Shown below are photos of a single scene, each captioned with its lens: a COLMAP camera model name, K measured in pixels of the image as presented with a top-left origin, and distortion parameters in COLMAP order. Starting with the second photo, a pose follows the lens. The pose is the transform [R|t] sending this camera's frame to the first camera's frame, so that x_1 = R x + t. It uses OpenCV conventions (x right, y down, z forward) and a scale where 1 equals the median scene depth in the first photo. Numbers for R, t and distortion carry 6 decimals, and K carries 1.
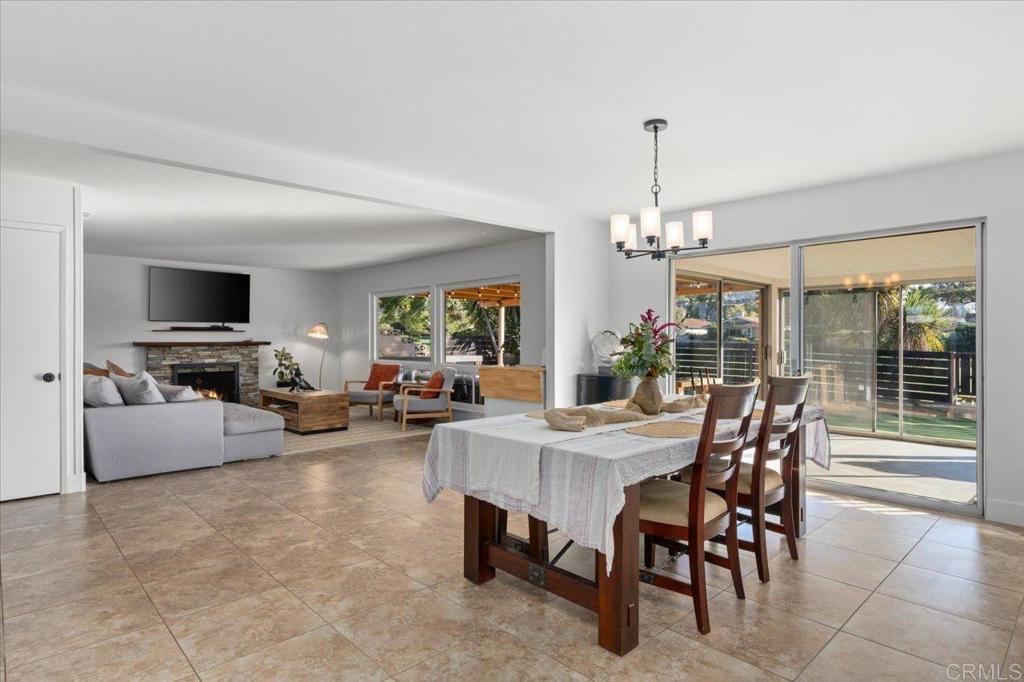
lens RADIAL K [[555.8, 0, 512.5], [0, 555.8, 340.4], [0, 0, 1]] dist [0.001483, -0.000543]
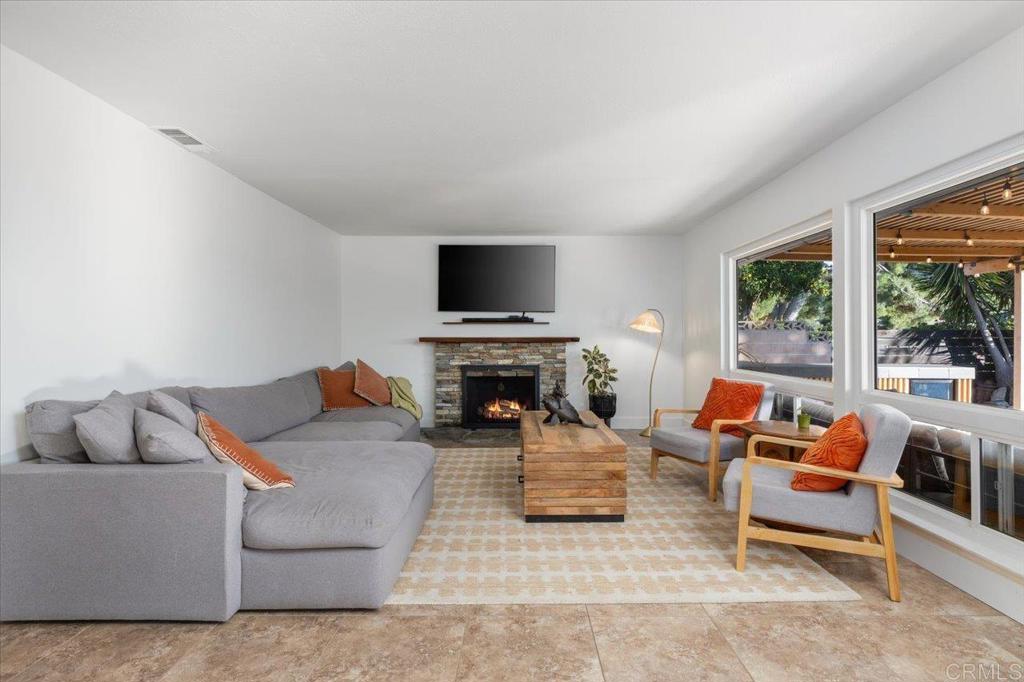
lens RADIAL K [[525.0, 0, 506.2], [0, 525.0, 333.9], [0, 0, 1]] dist [-0.005371, 0.002172]
pose [[0.728663, -0.003254, -0.684865, -0.048739], [-0.002047, 0.999974, -0.006929, 0.003130], [0.684870, 0.006451, 0.728637, 0.468040]]
